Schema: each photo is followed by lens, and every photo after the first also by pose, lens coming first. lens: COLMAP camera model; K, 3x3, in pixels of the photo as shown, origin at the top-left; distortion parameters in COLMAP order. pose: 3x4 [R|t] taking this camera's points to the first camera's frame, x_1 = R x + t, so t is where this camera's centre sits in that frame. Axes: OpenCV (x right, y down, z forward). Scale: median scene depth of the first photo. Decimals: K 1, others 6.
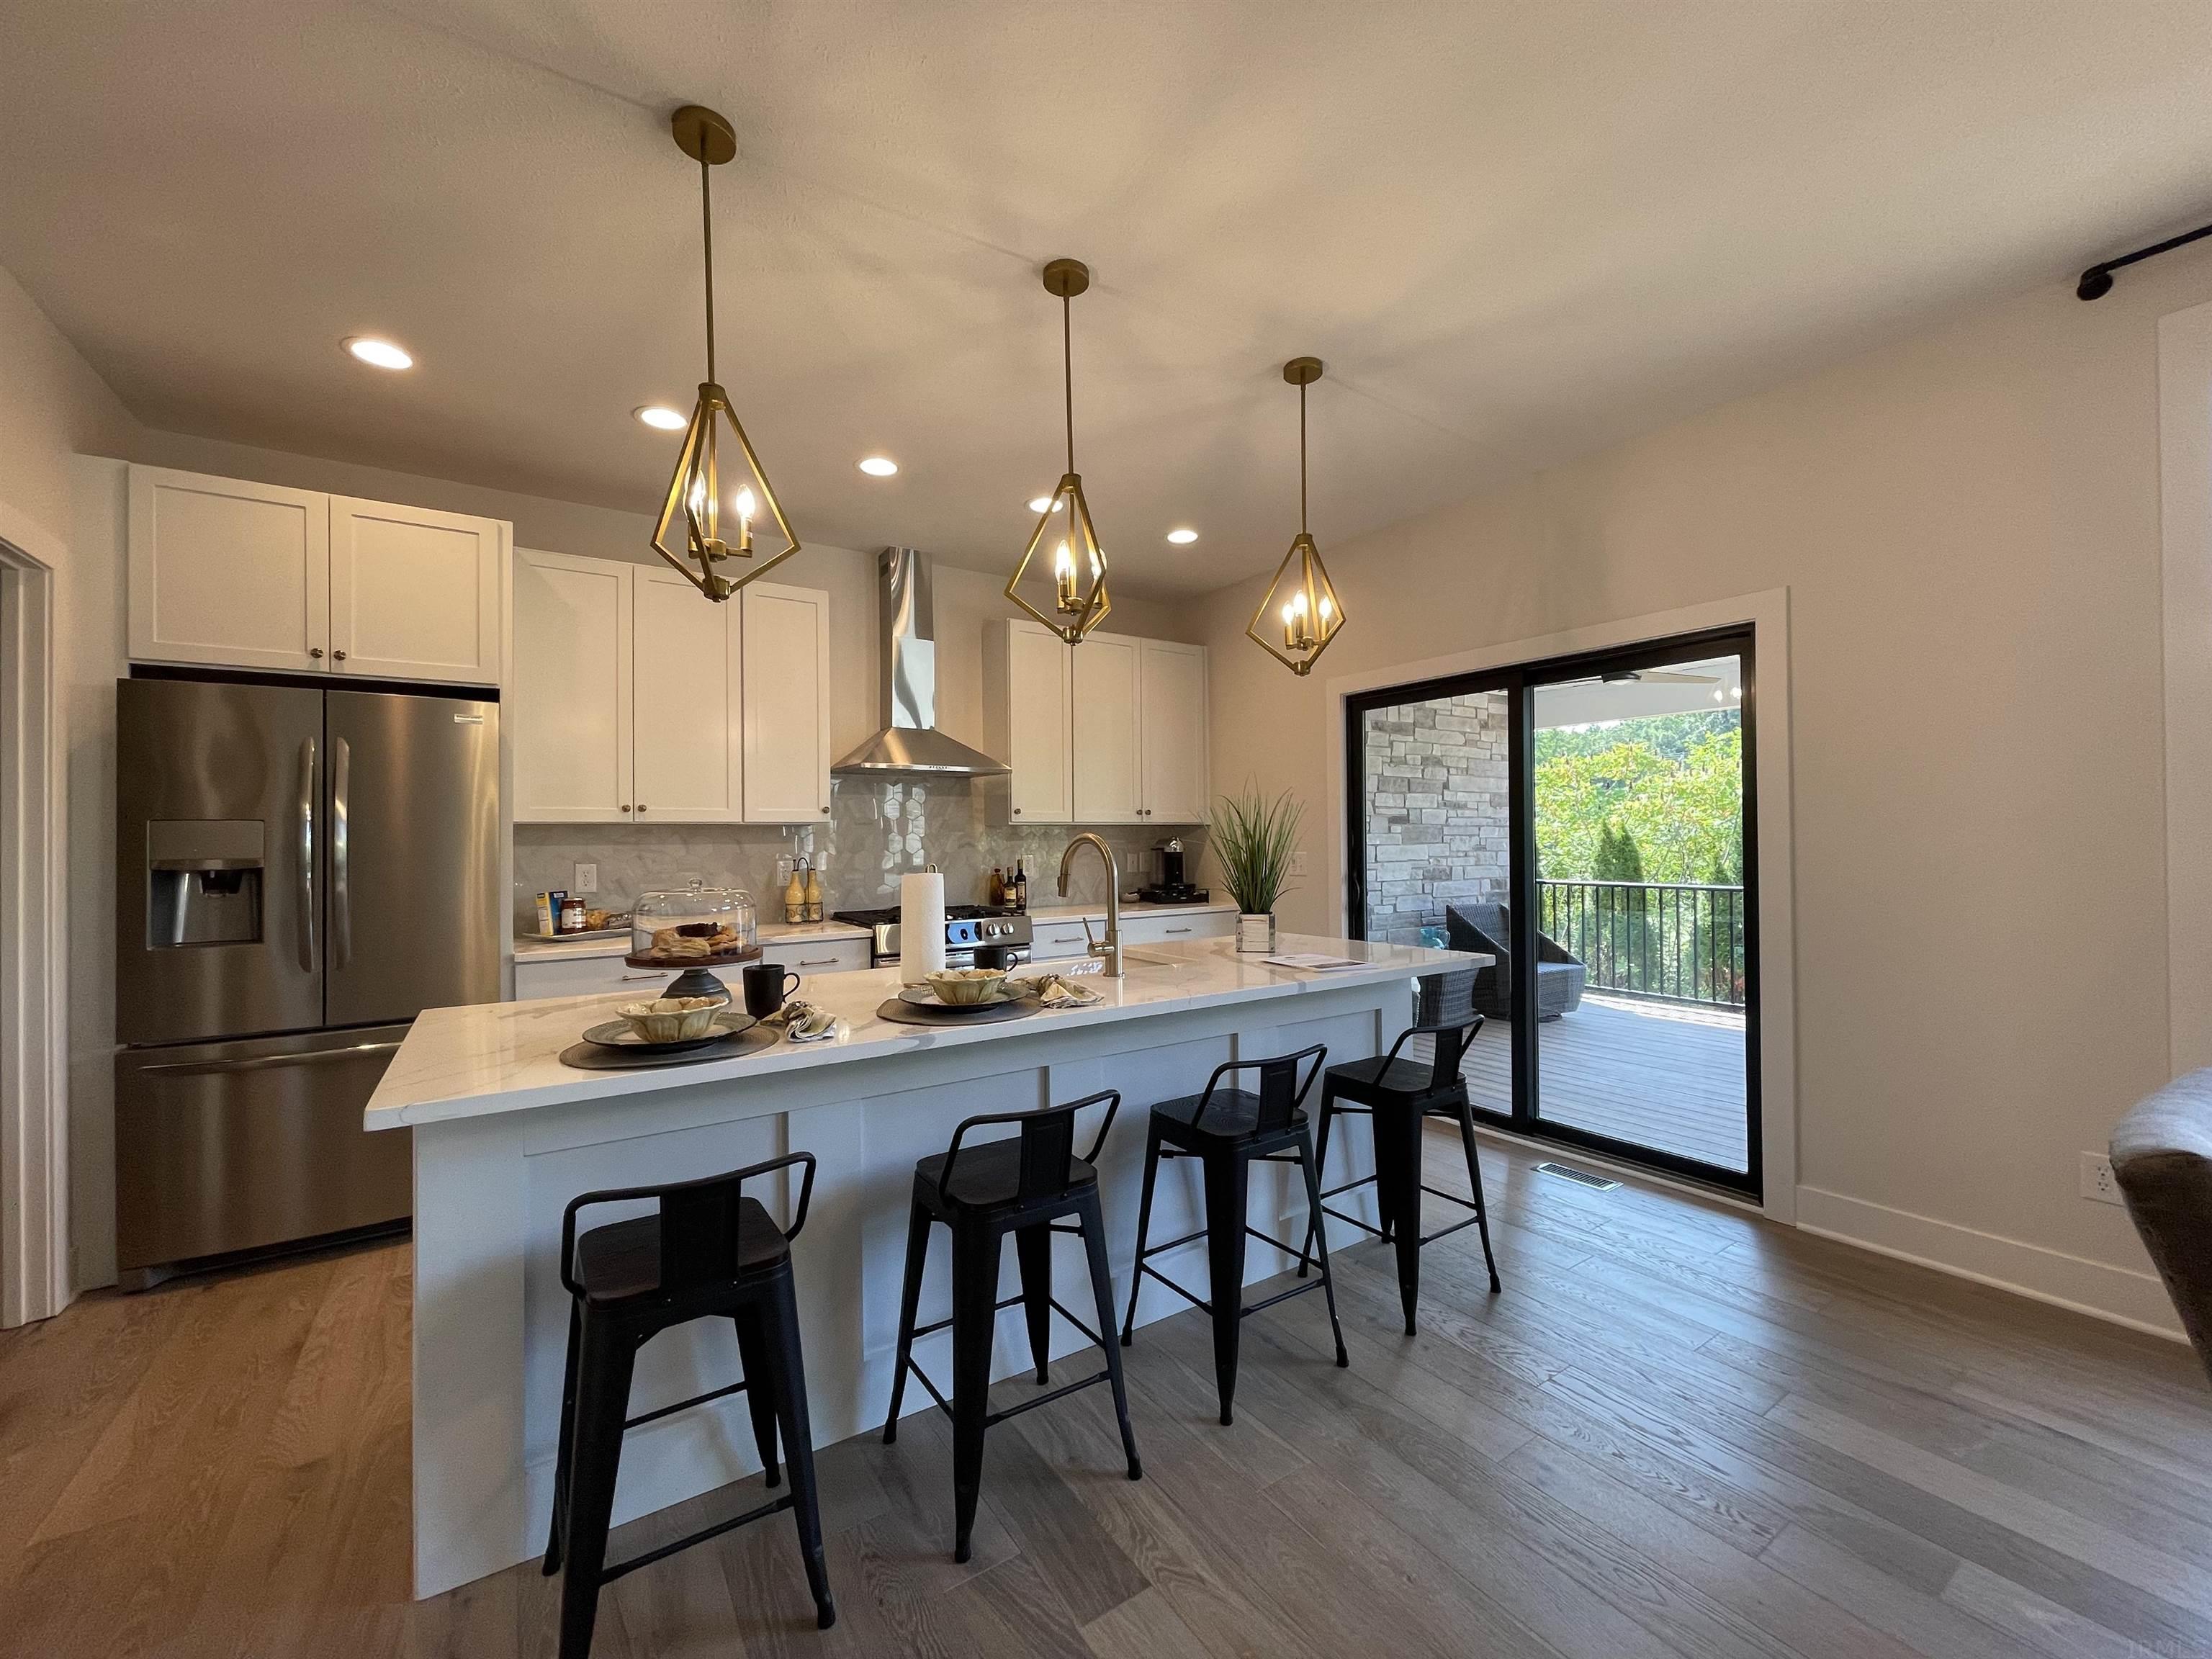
lens RADIAL K [[885.1, 0, 1100.9], [0, 885.1, 840.3], [0, 0, 1]] dist [-0.006690, -0.000173]
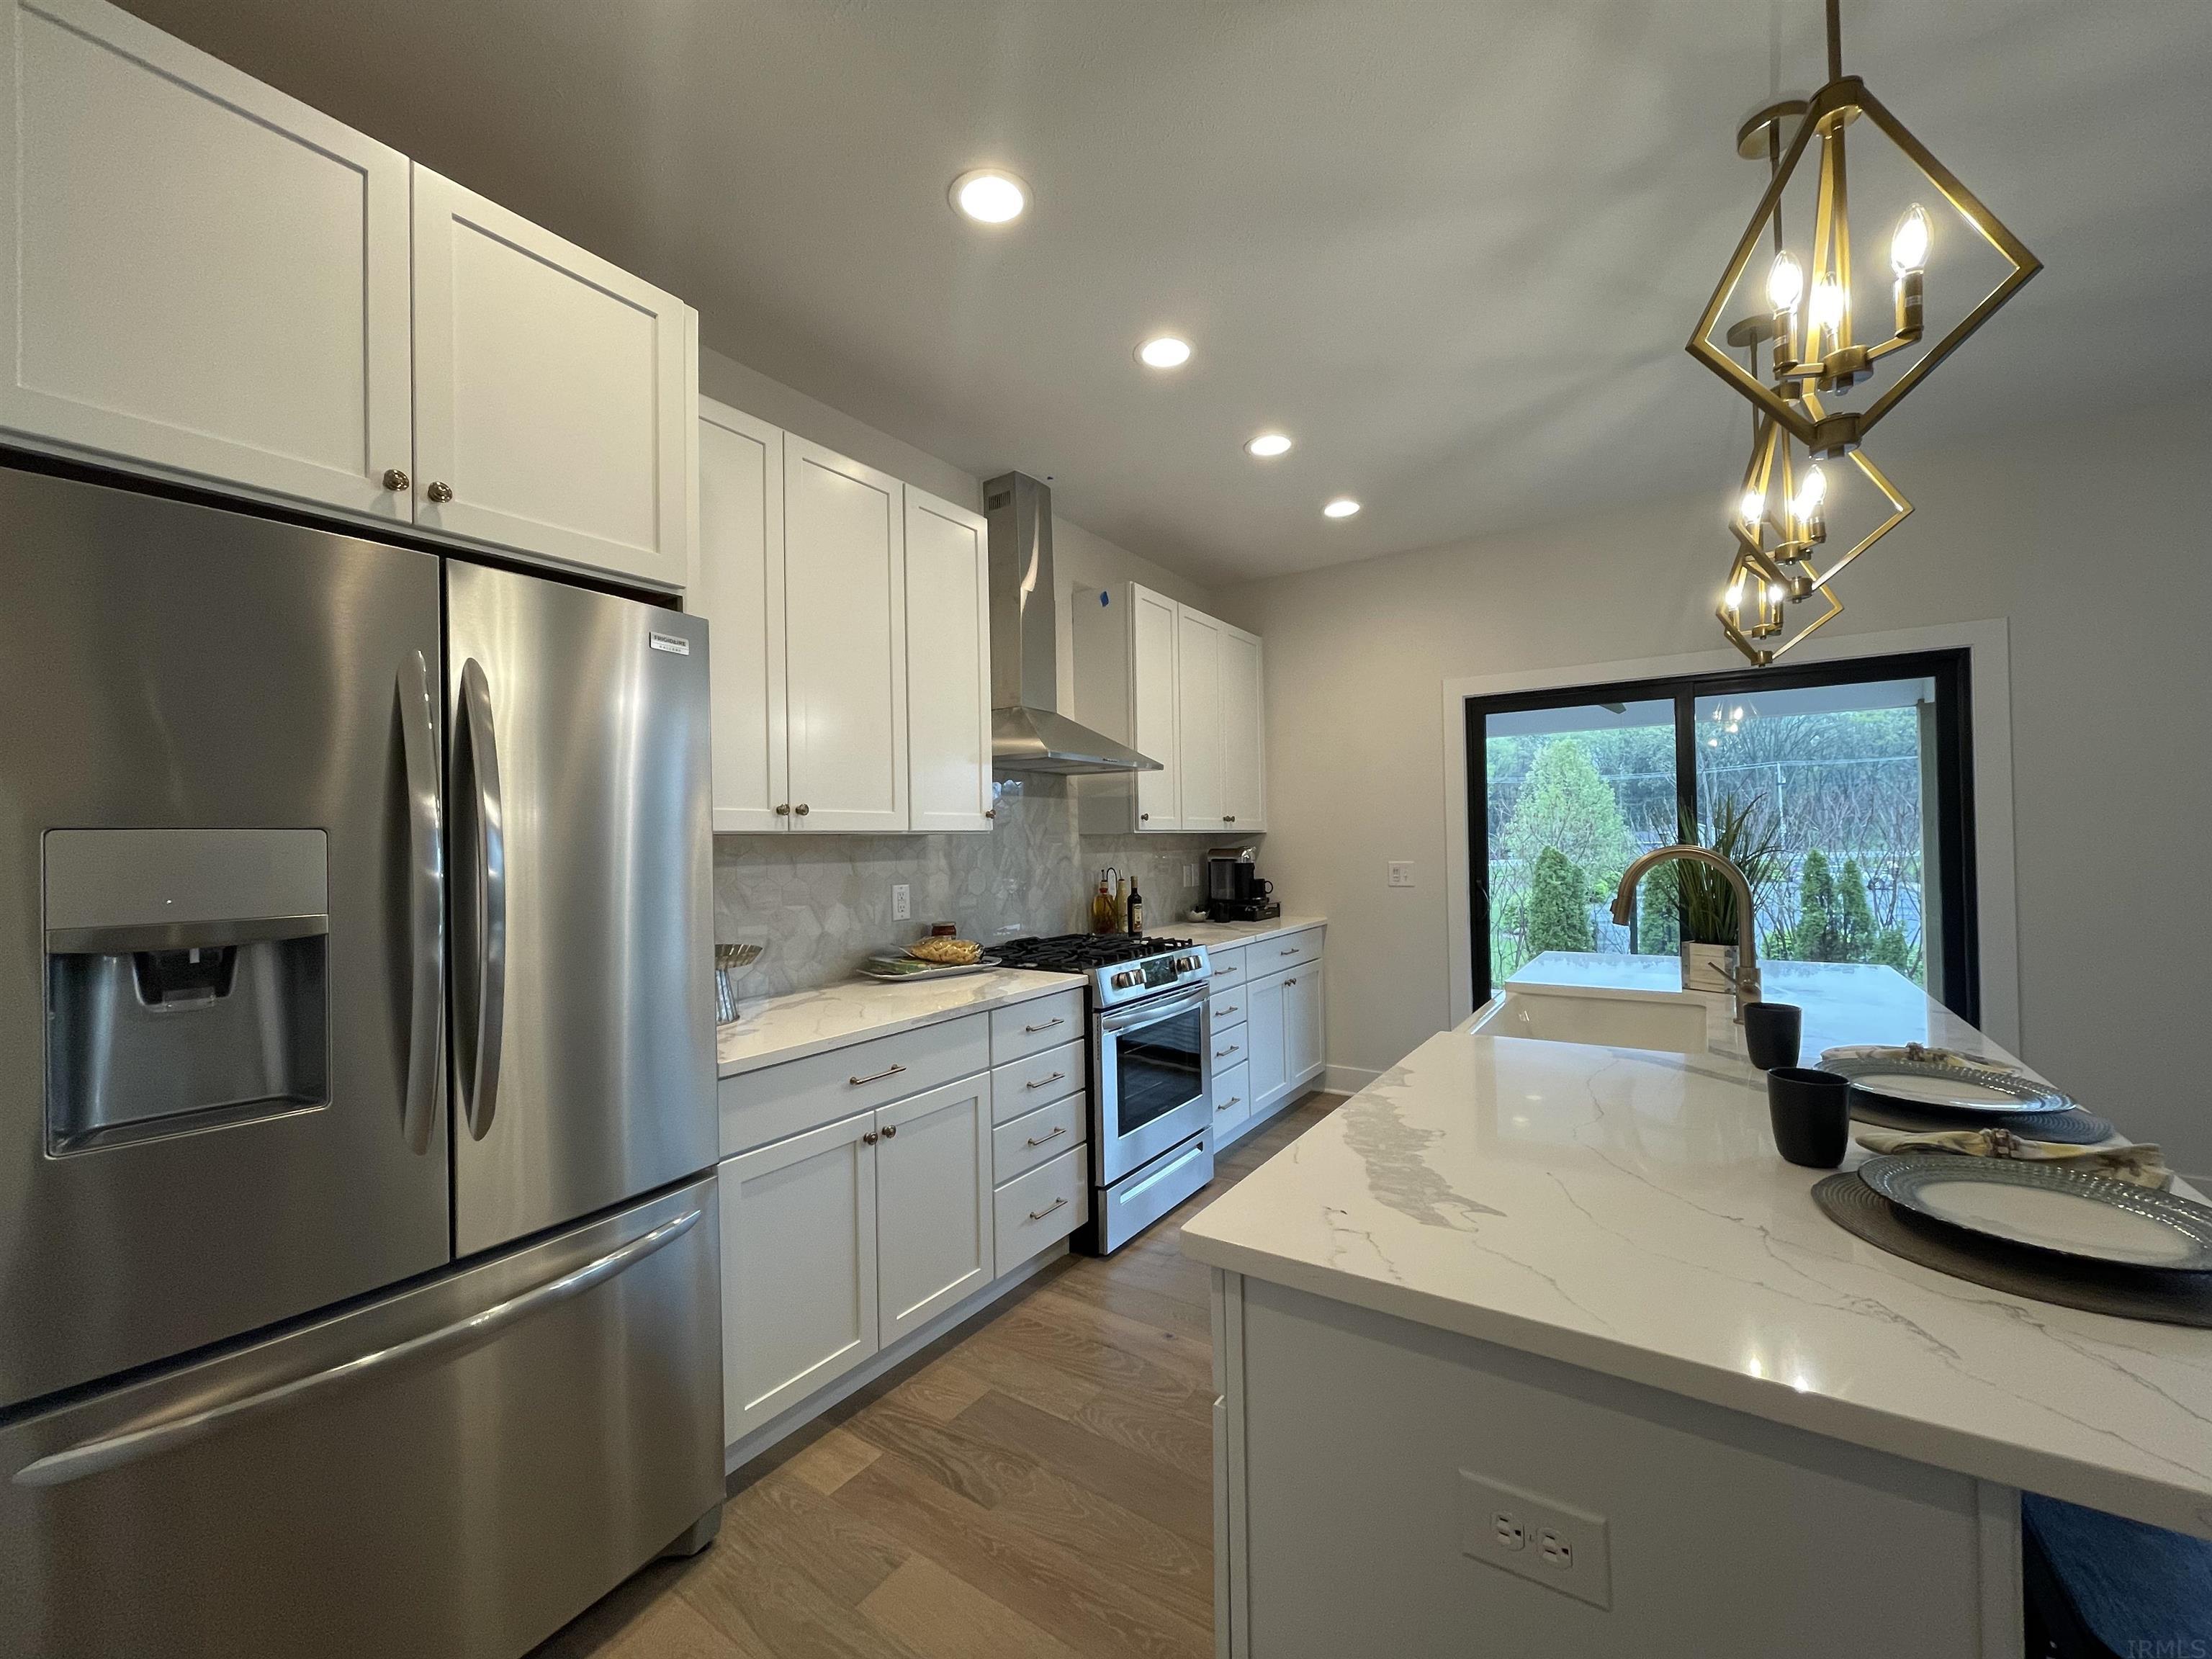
lens RADIAL K [[885.1, 0, 1117.9], [0, 885.1, 839.4], [0, 0, 1]] dist [-0.006690, -0.000173]
pose [[0.930696, -0.003933, 0.365771, -0.504652], [0.007378, 0.999941, -0.008021, -0.007082], [-0.365718, 0.010163, 0.930670, 0.295648]]
